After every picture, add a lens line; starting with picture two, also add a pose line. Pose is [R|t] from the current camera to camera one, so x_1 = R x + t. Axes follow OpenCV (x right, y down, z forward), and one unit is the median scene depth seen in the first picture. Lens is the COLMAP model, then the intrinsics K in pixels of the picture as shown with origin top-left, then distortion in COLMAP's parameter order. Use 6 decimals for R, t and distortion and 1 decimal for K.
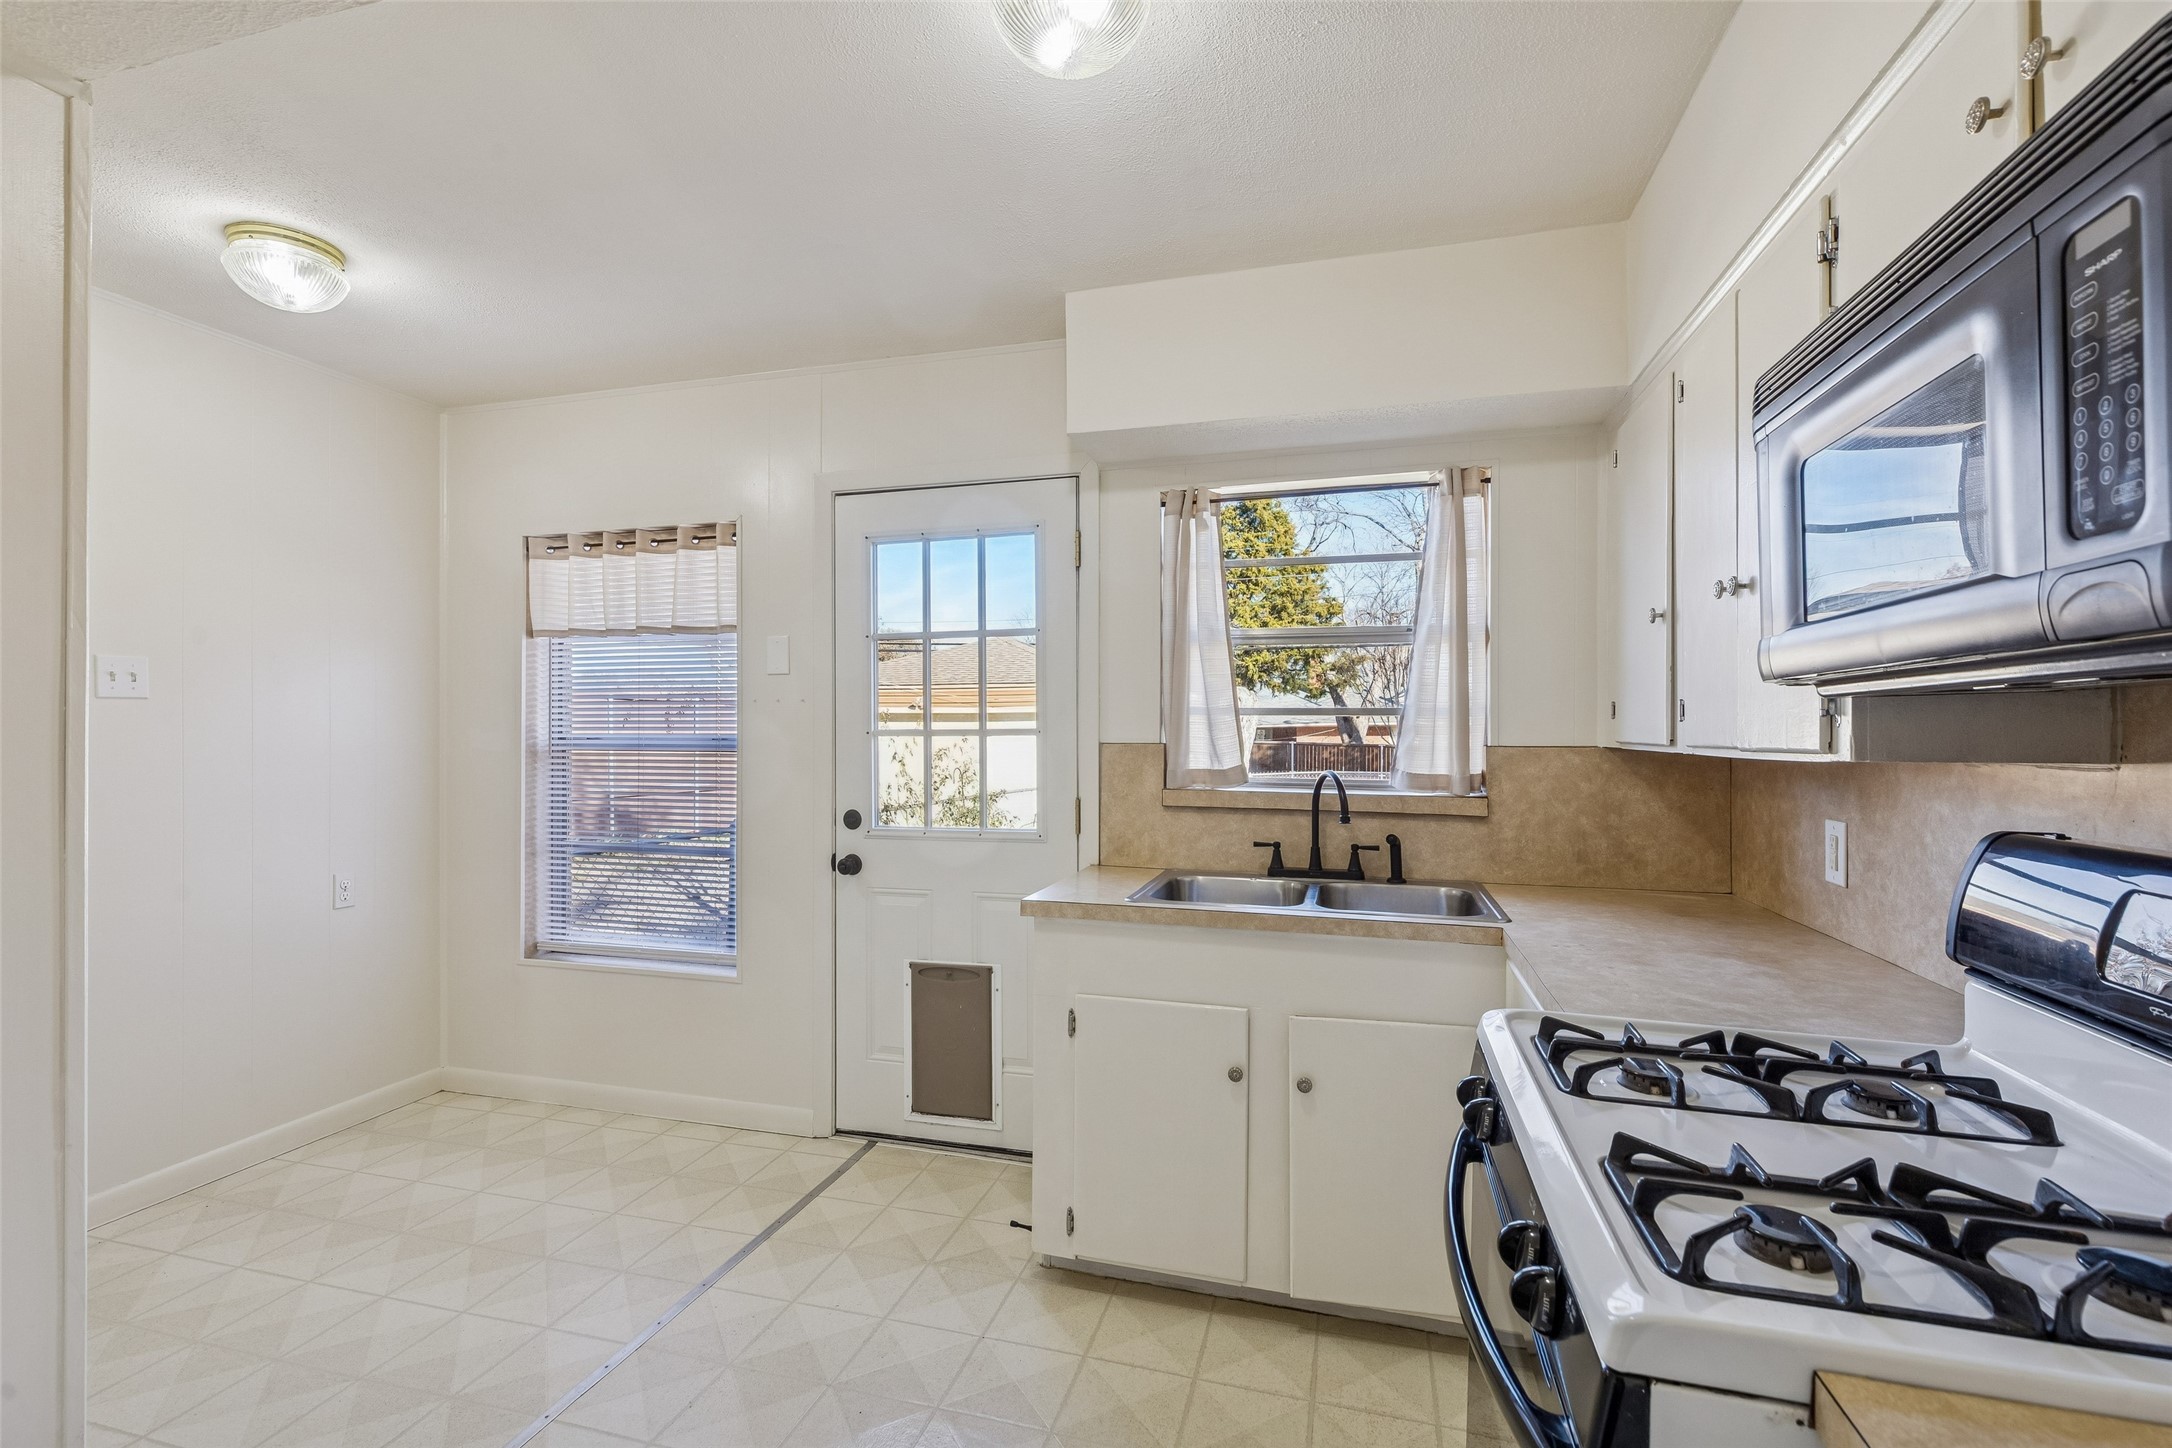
lens RADIAL K [[974.9, 0, 1089.5], [0, 974.9, 725.5], [0, 0, 1]] dist [0.006349, -0.001386]
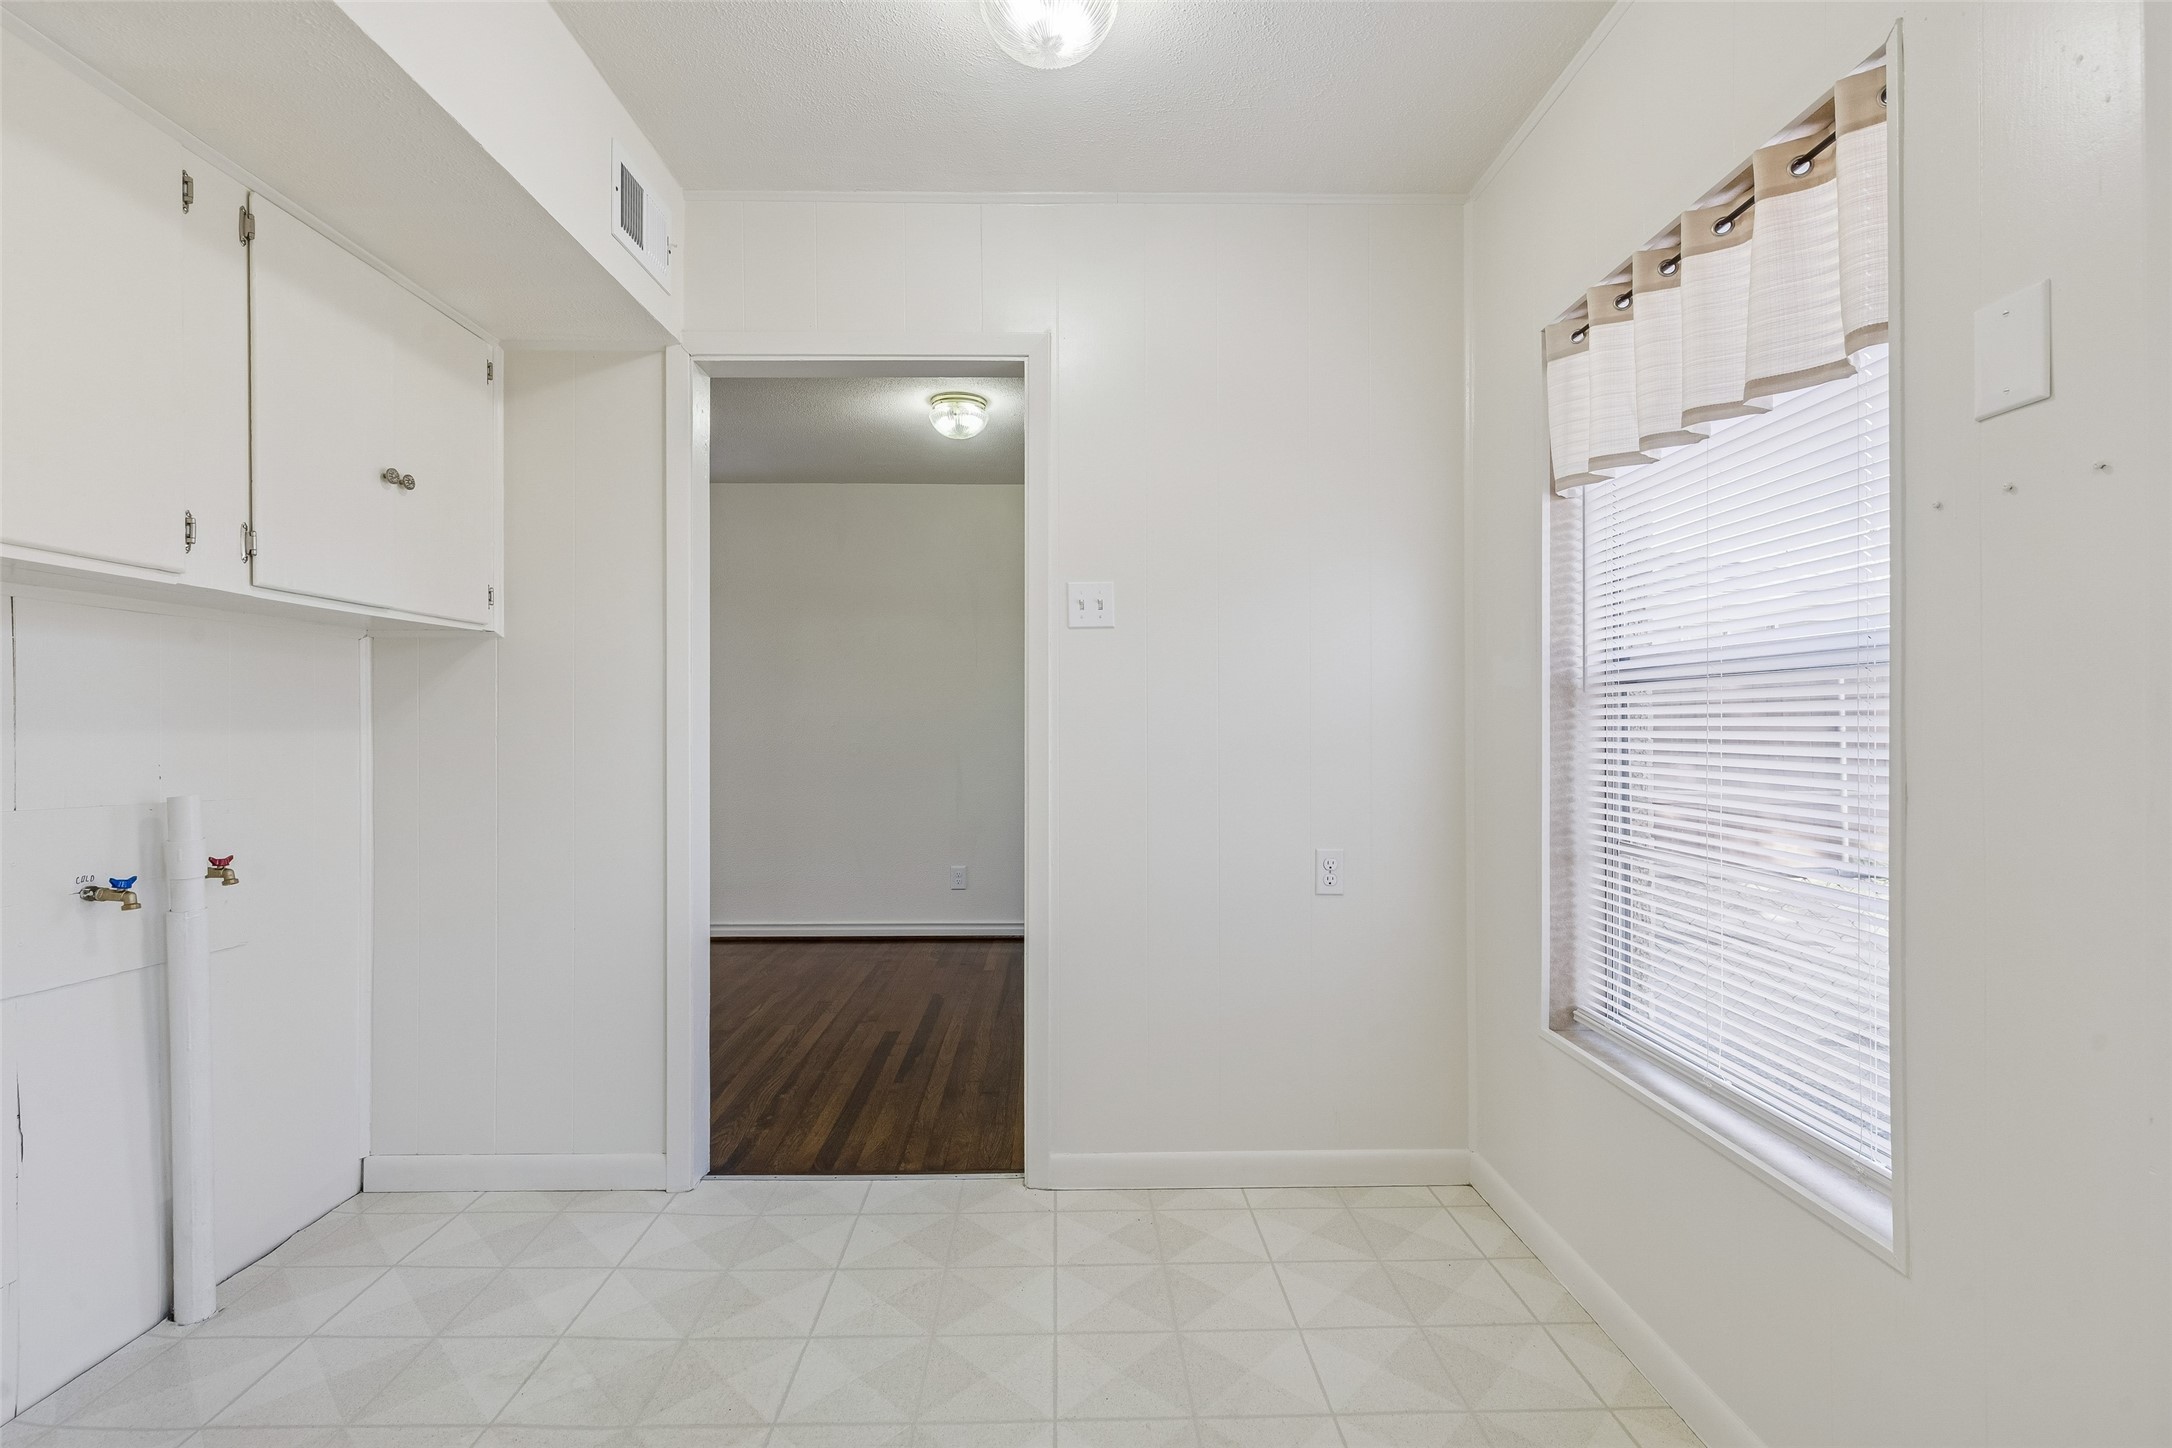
lens RADIAL K [[974.9, 0, 1077.8], [0, 974.9, 723.1], [0, 0, 1]] dist [0.006349, -0.001386]
pose [[0.286568, -0.003900, -0.958052, -0.099656], [0.007586, 0.999970, -0.001802, 0.058580], [0.958030, -0.006752, 0.286589, 0.668359]]
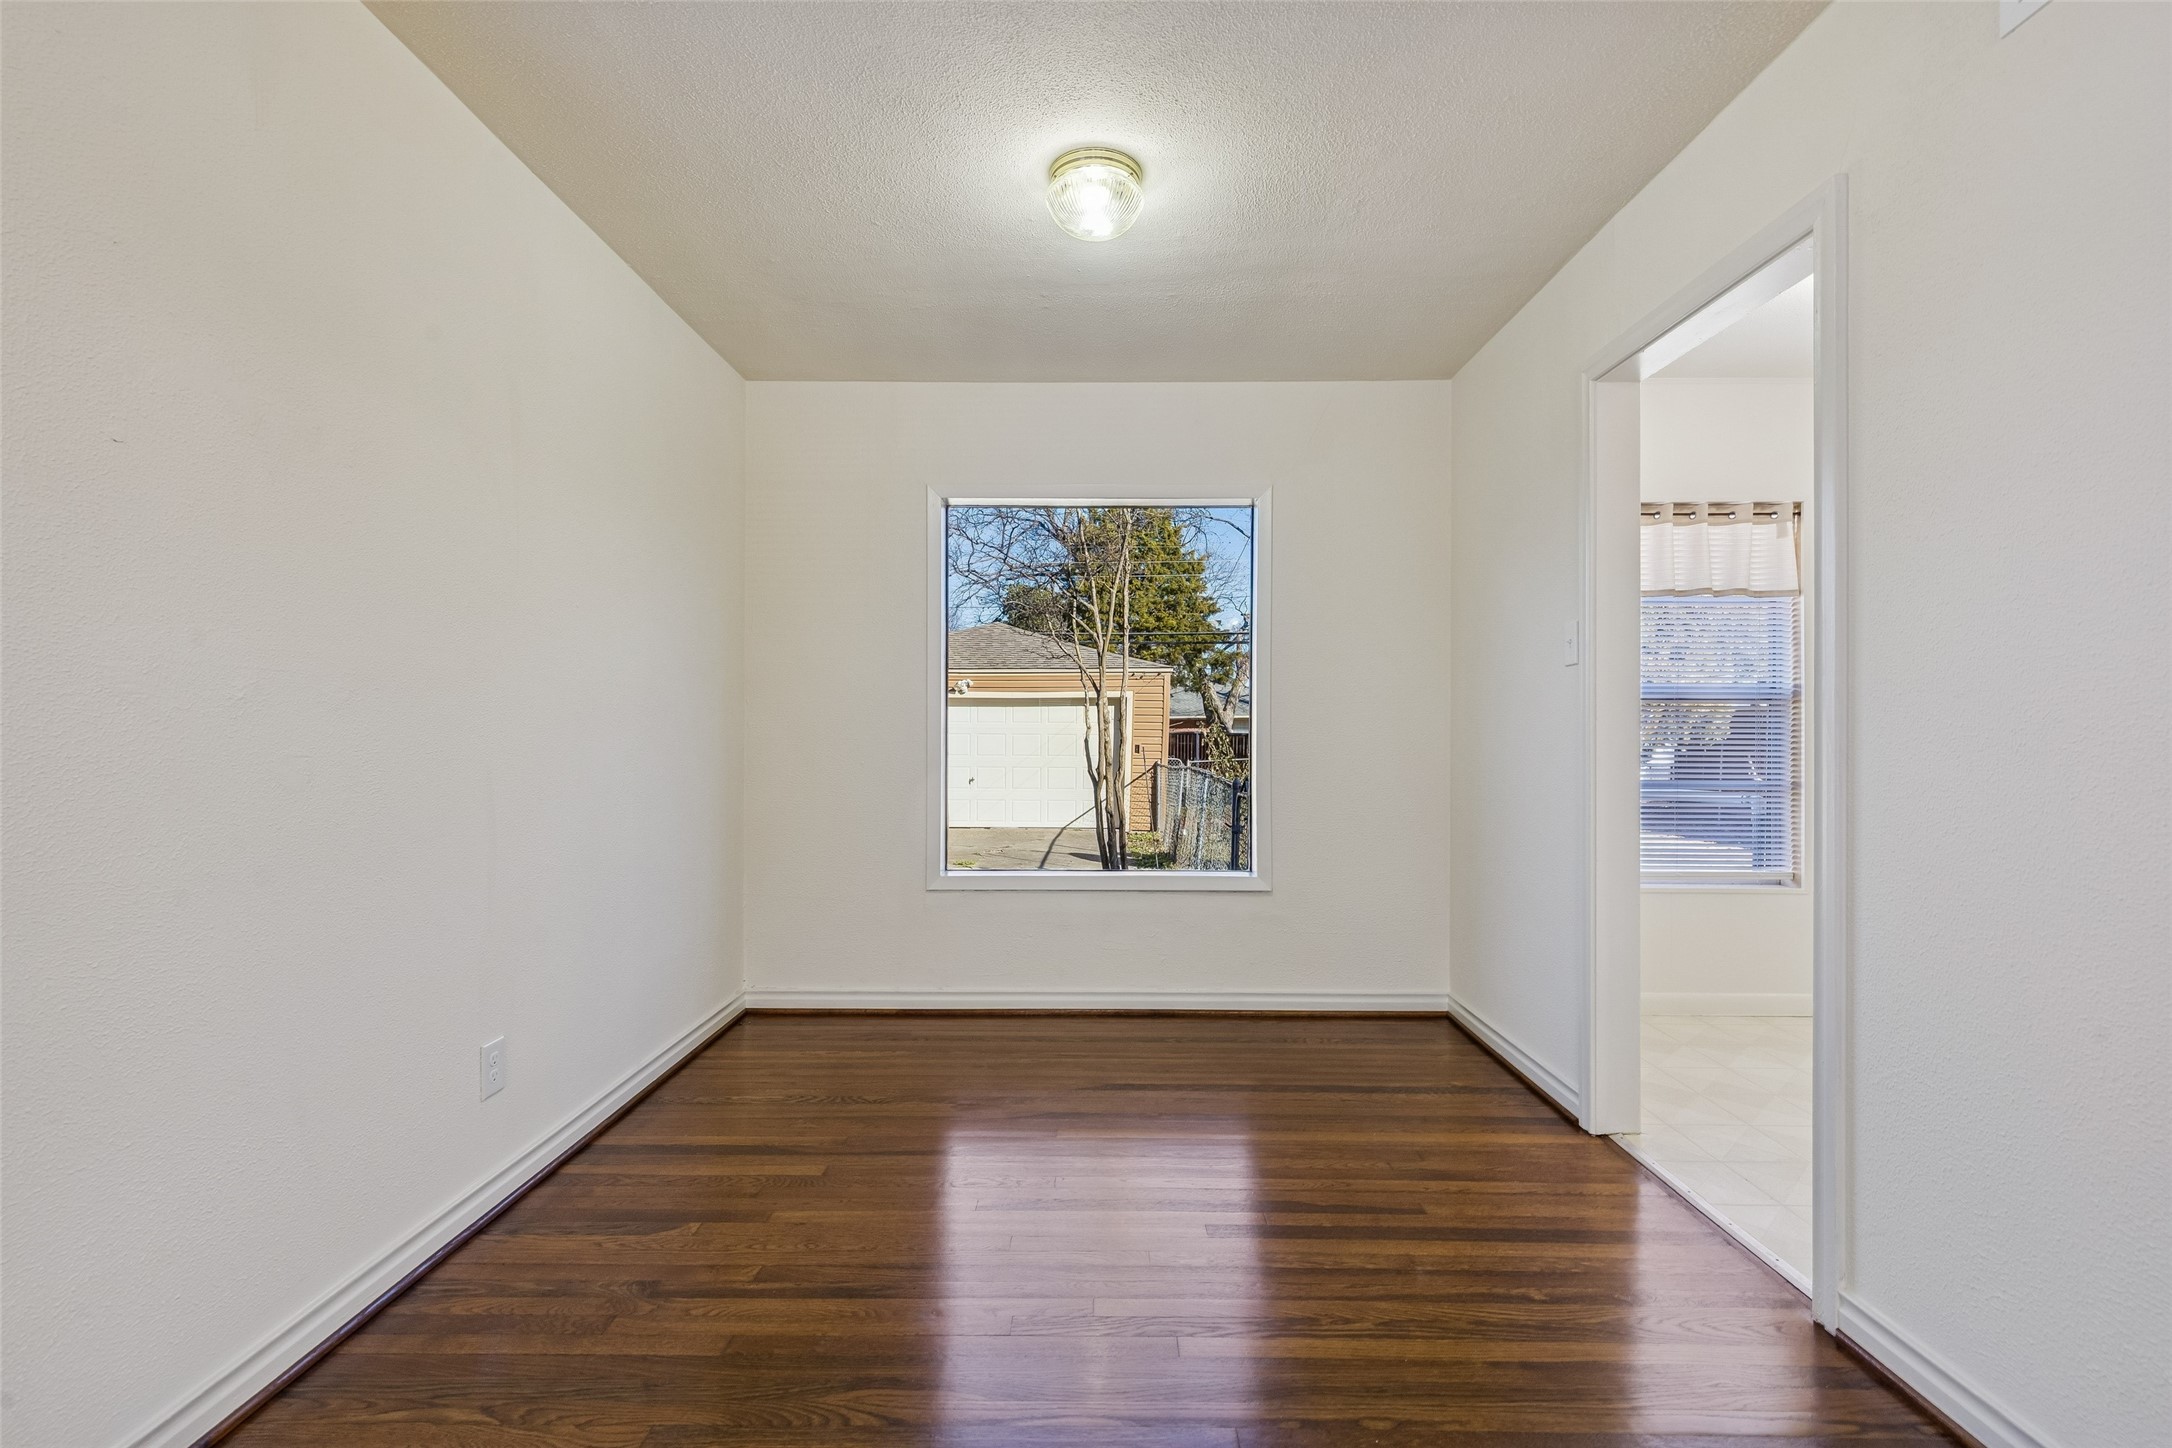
lens RADIAL K [[974.9, 0, 1096.7], [0, 974.9, 731.5], [0, 0, 1]] dist [0.006349, -0.001386]
pose [[0.964326, 0.003455, 0.264695, -1.699738], [-0.006175, 0.999936, 0.009443, 0.070985], [-0.264646, -0.010740, 0.964286, 0.097526]]
